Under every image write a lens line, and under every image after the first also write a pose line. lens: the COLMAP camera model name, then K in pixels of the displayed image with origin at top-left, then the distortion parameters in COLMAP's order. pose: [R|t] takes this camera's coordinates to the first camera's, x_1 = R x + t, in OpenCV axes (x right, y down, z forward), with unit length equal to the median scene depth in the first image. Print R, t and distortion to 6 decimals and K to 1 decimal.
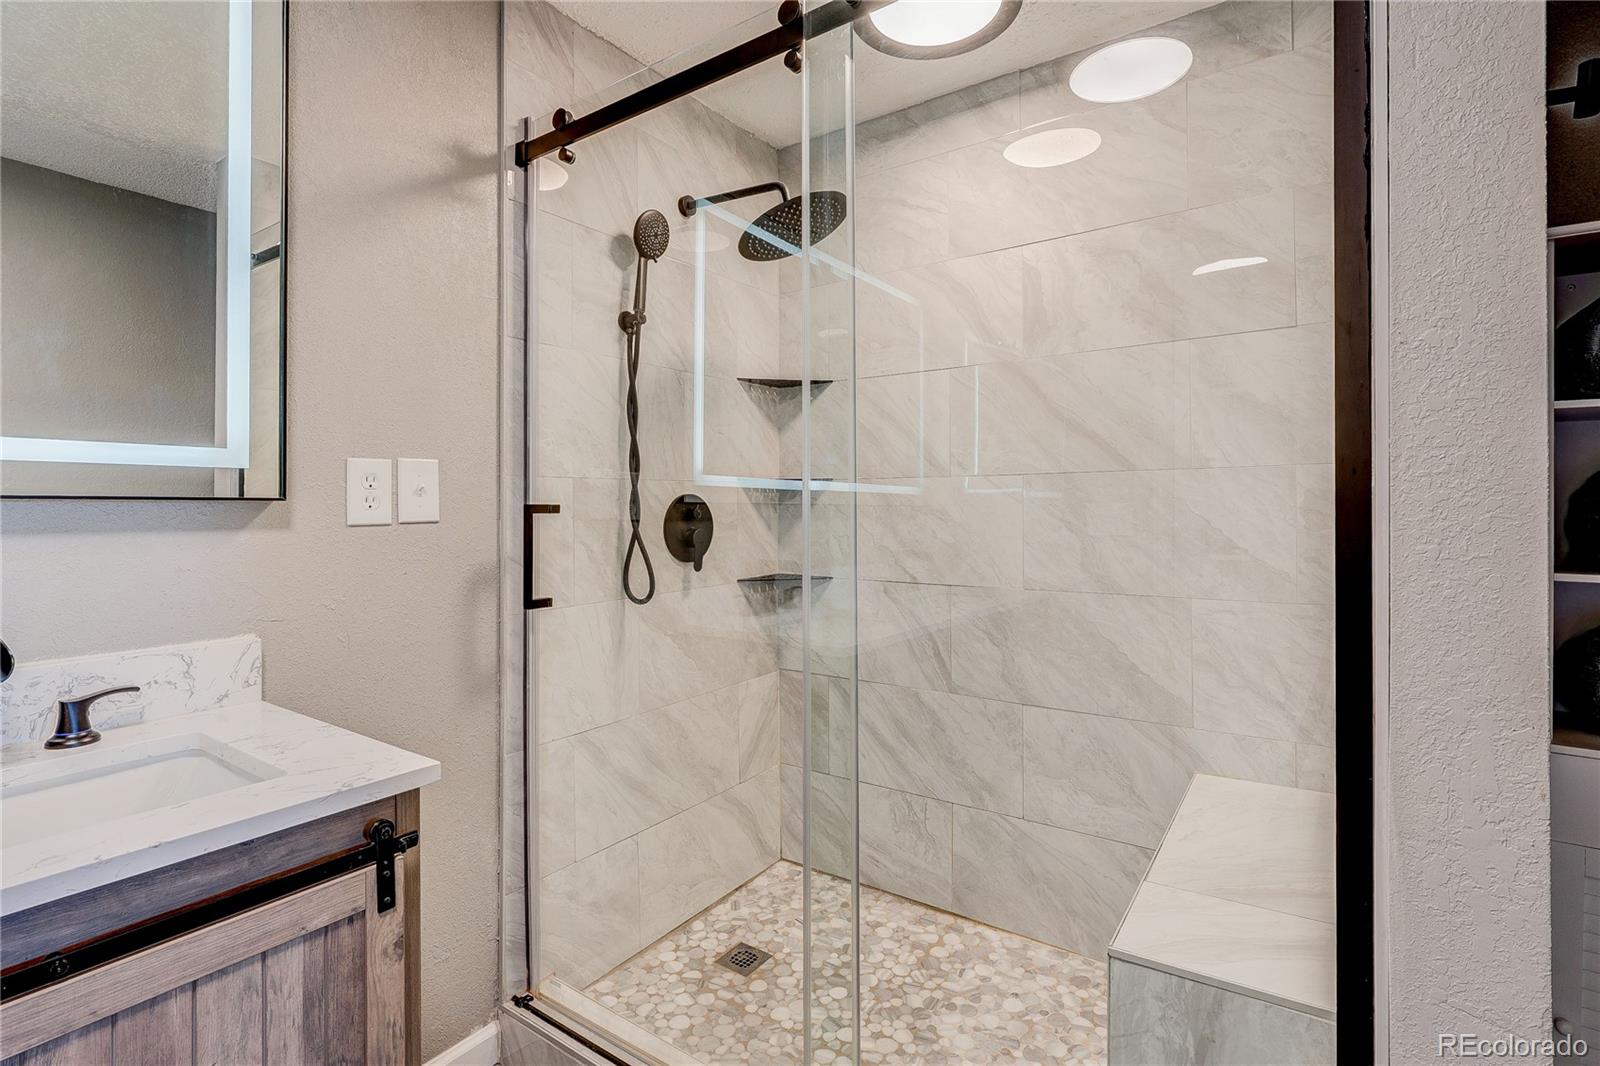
lens RADIAL K [[766.7, 0, 796.8], [0, 766.7, 518.3], [0, 0, 1]] dist [-0.000037, -0.001354]
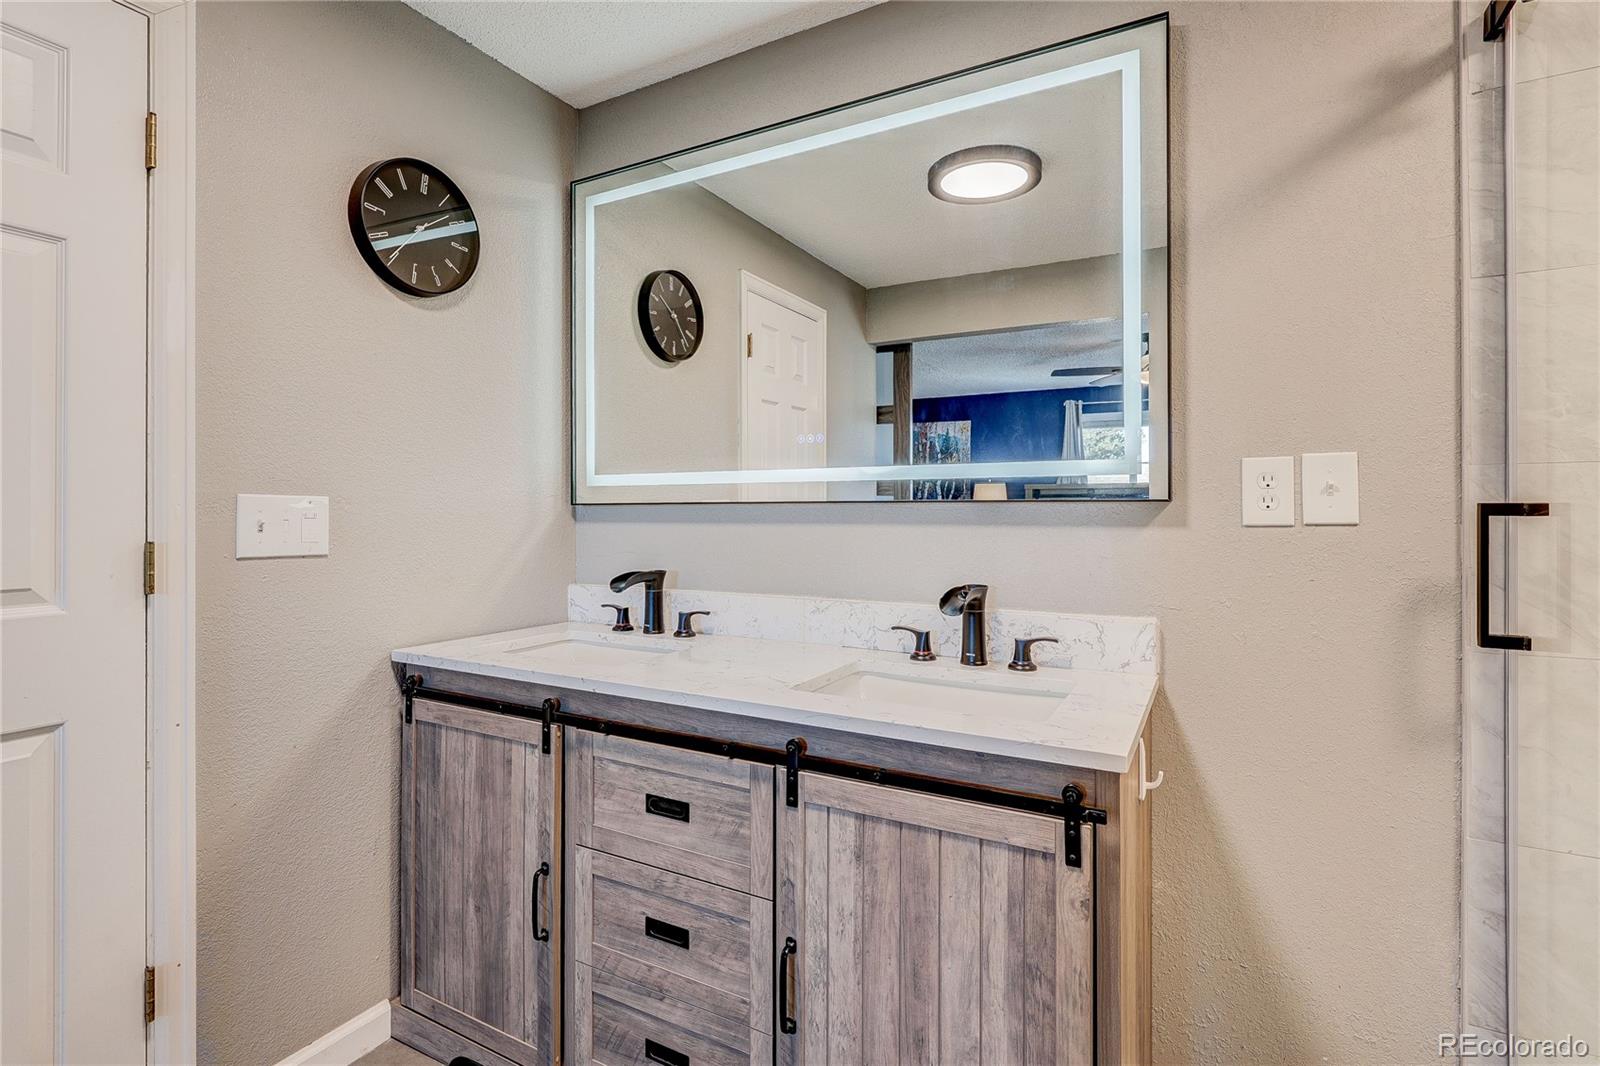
lens RADIAL K [[766.7, 0, 797.4], [0, 766.7, 519.4], [0, 0, 1]] dist [-0.000037, -0.001354]
pose [[0.094757, 0.013781, -0.995405, 0.464211], [-0.012858, 0.999838, 0.012619, -0.005356], [0.995417, 0.011603, 0.094919, 0.419125]]
